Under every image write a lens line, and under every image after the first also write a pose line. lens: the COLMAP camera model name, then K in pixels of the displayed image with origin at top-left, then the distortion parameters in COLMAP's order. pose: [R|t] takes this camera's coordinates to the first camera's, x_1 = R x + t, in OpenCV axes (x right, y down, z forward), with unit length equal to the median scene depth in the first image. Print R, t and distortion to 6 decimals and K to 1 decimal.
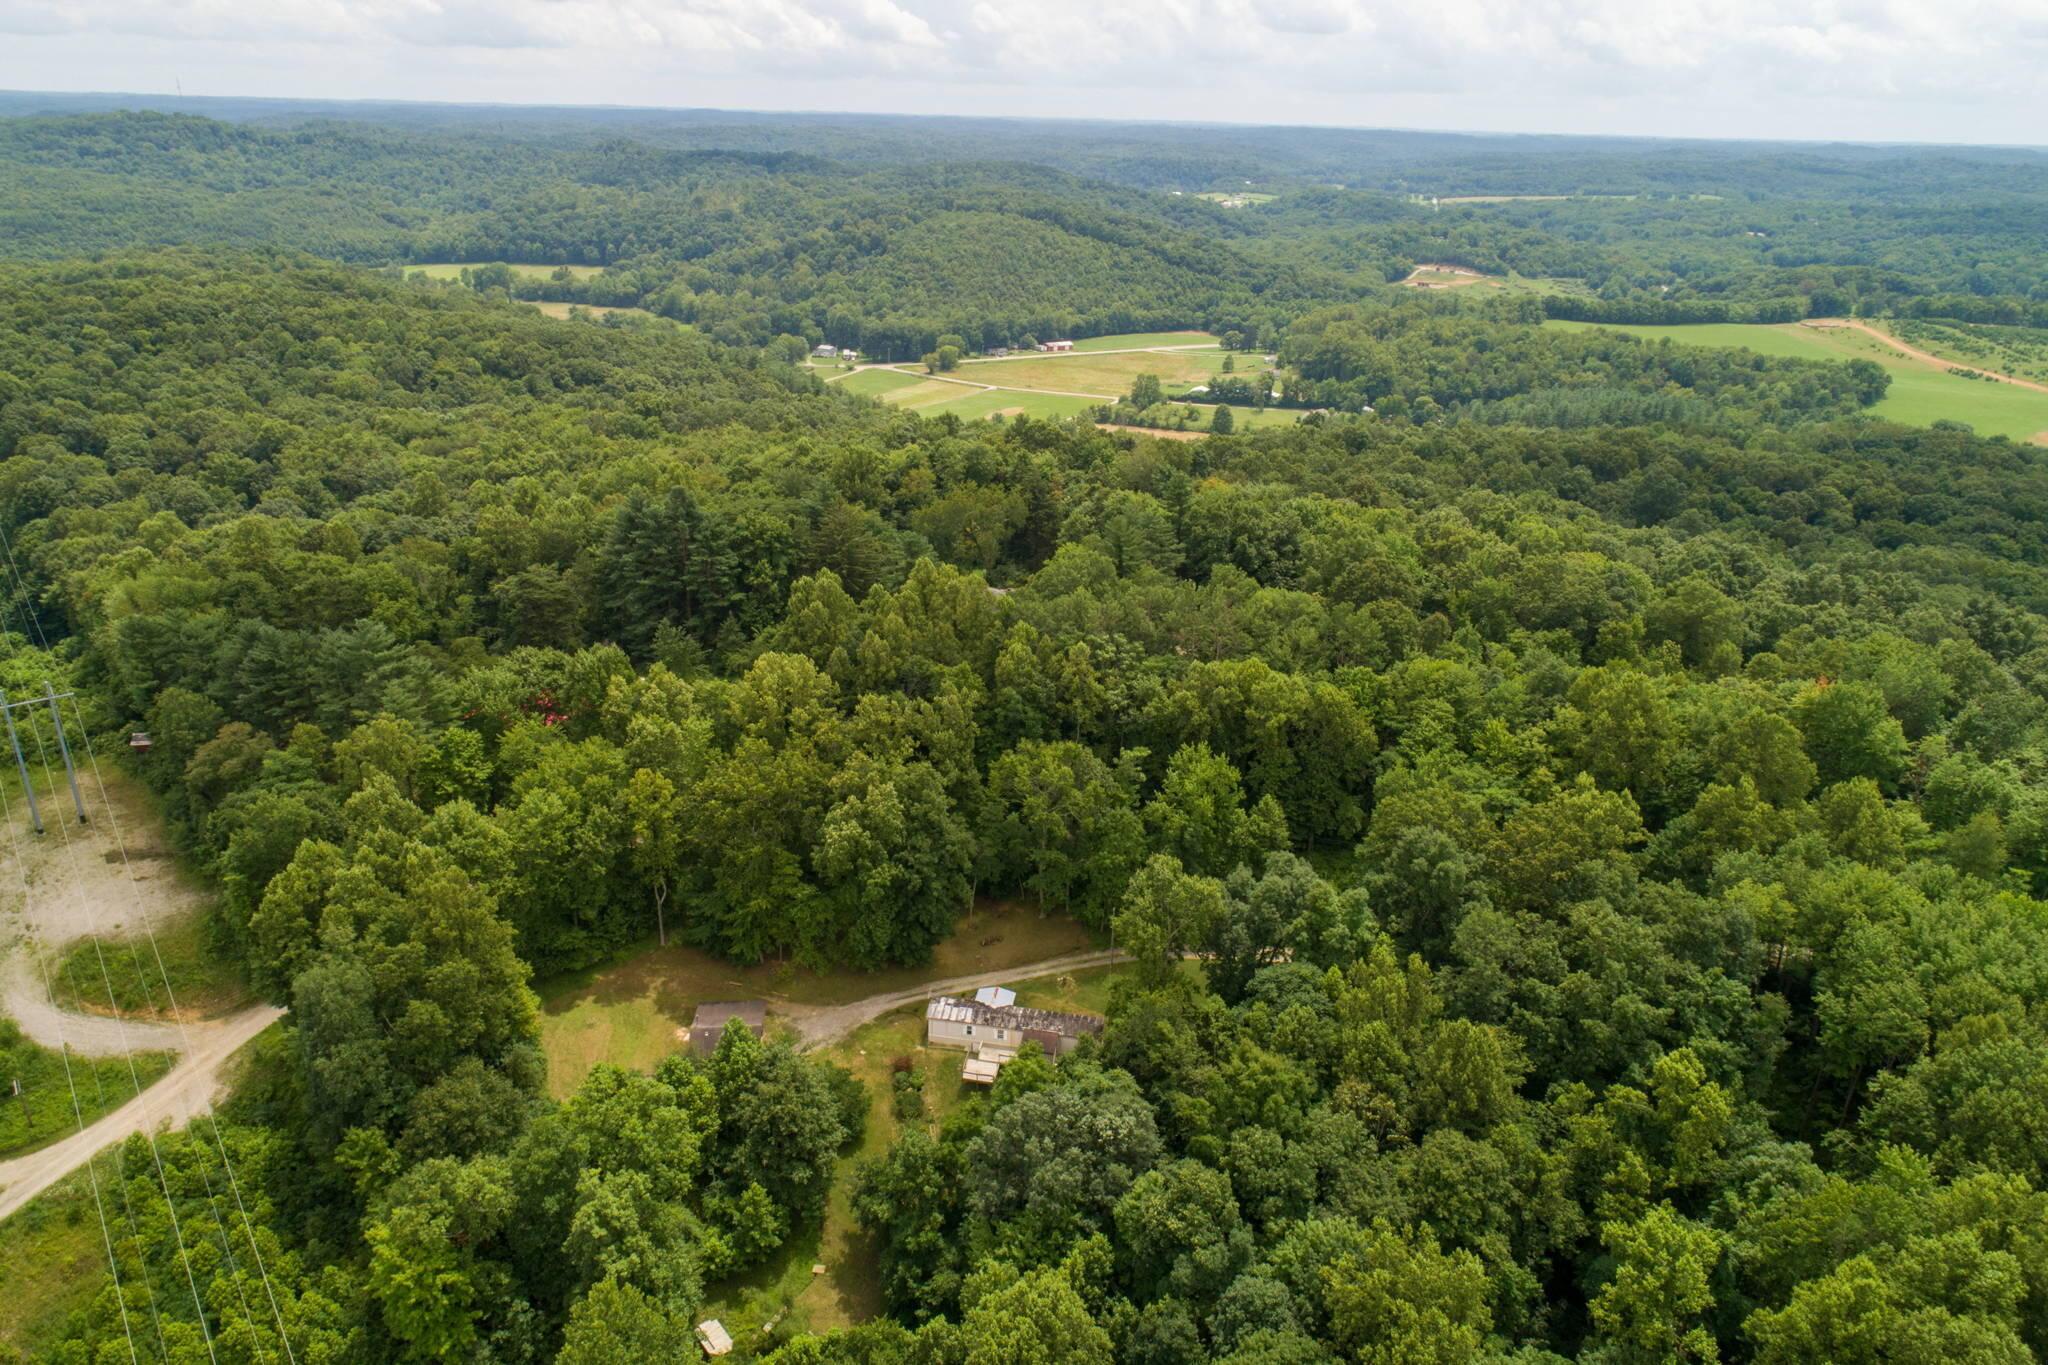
lens RADIAL K [[1381.8, 0, 1027.8], [0, 1381.8, 680.1], [0, 0, 1]] dist [-0.005925, 0.010306]
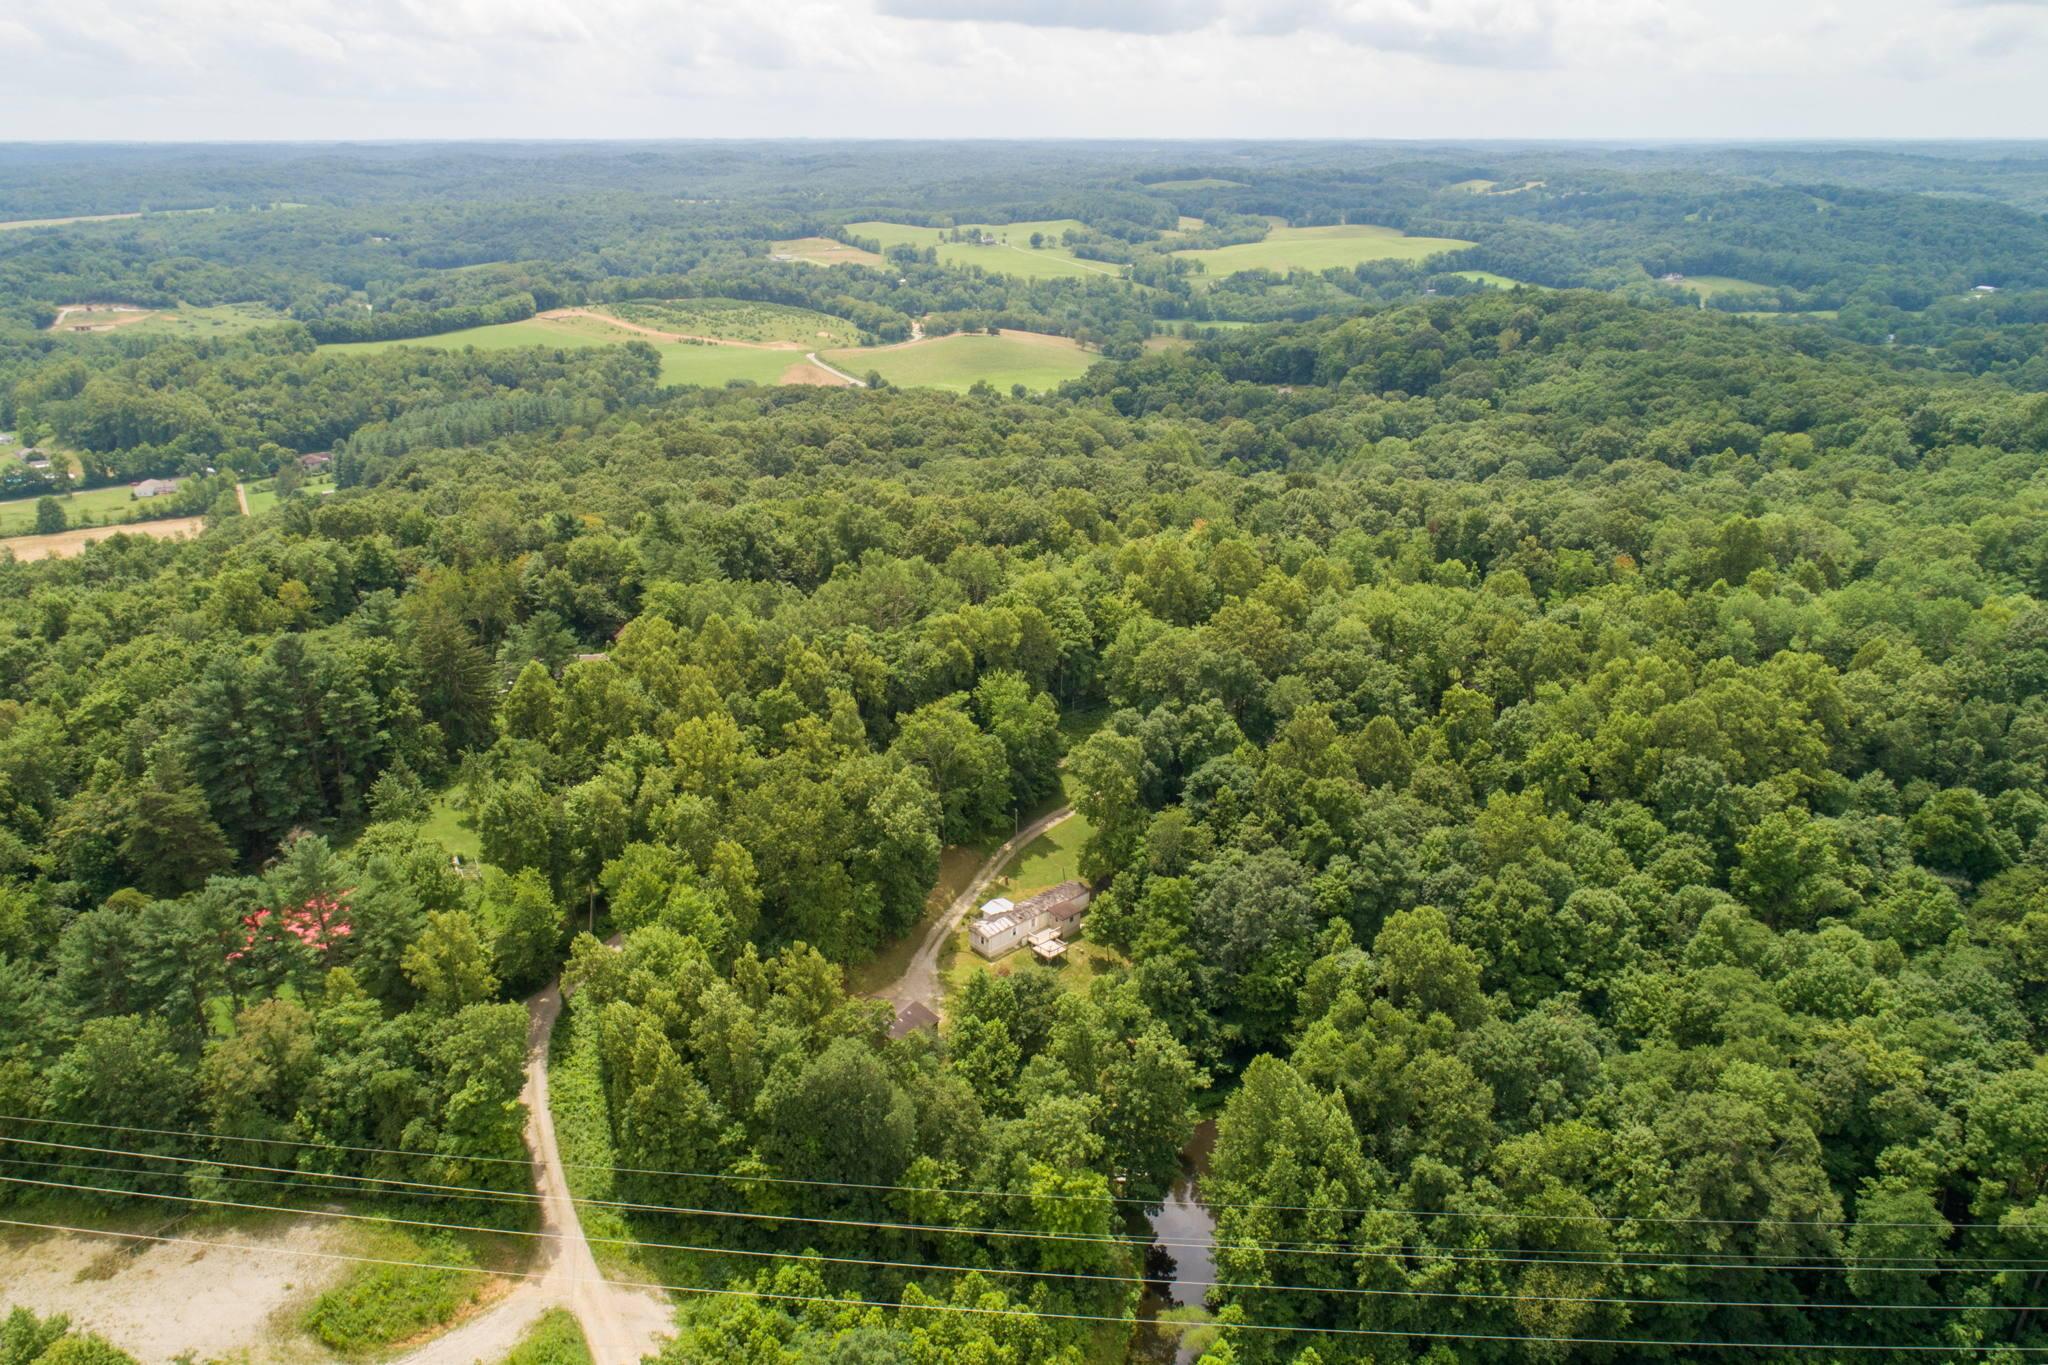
lens RADIAL K [[1465.6, 0, 1028.6], [0, 1465.6, 681.5], [0, 0, 1]] dist [-0.004466, 0.008893]
pose [[0.600425, -0.303677, 0.739777, -0.953425], [0.317795, 0.939516, 0.127737, -0.119272], [-0.733823, 0.158400, 0.660616, 0.101166]]
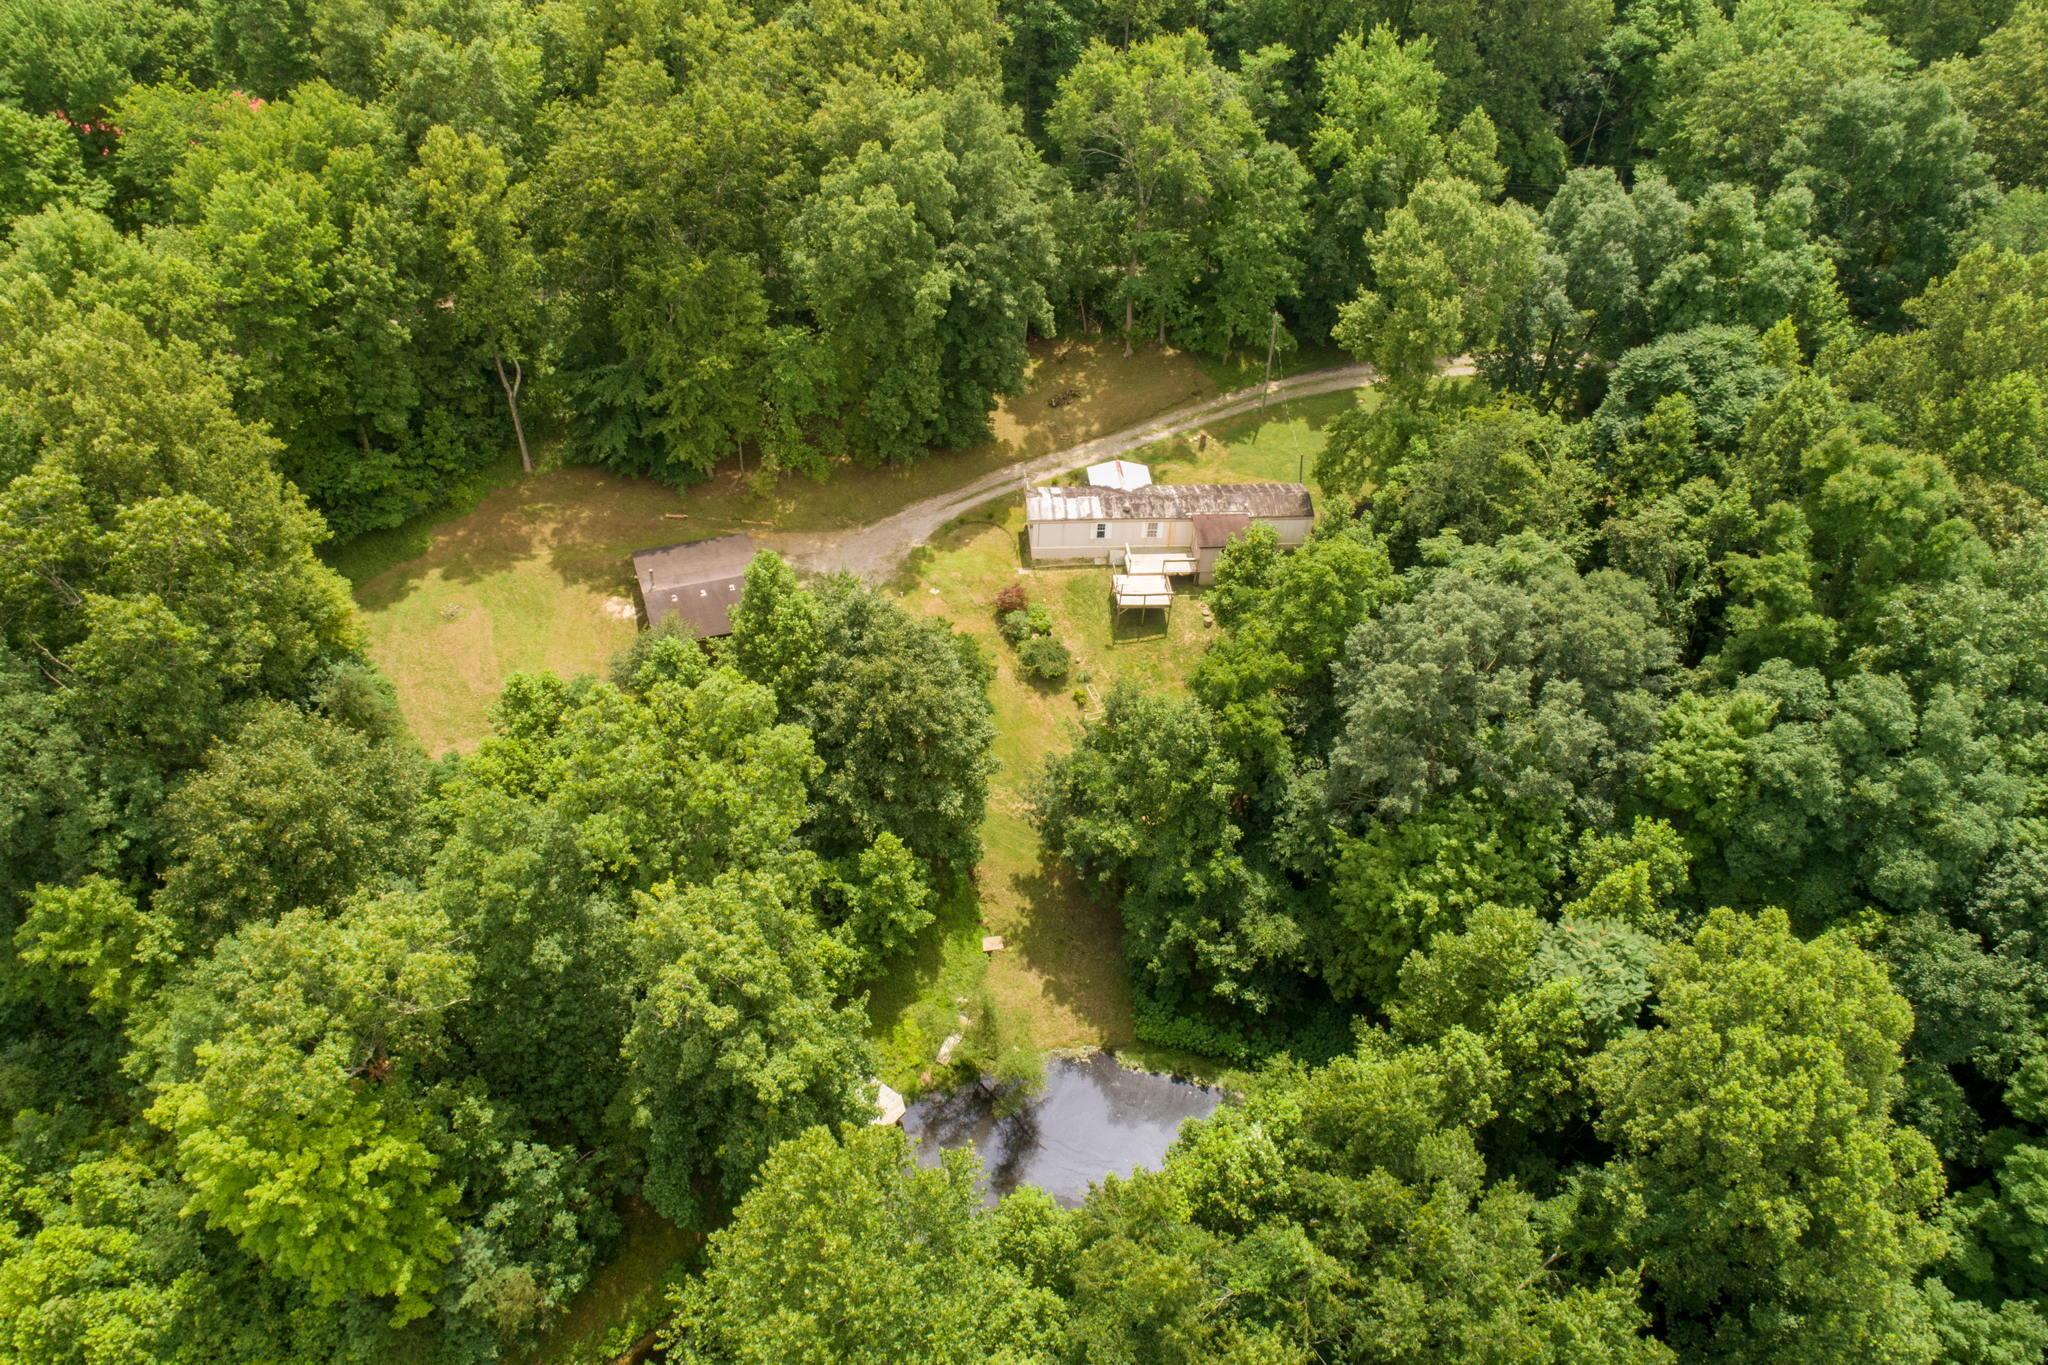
lens RADIAL K [[1387.0, 0, 1024.0], [0, 1387.0, 682.5], [0, 0, 1]] dist [-0.004762, 0.009498]
pose [[0.971085, -0.159336, 0.177783, -0.200506], [0.095020, 0.941119, 0.324447, 0.117566], [-0.219011, -0.298173, 0.929046, 0.429239]]
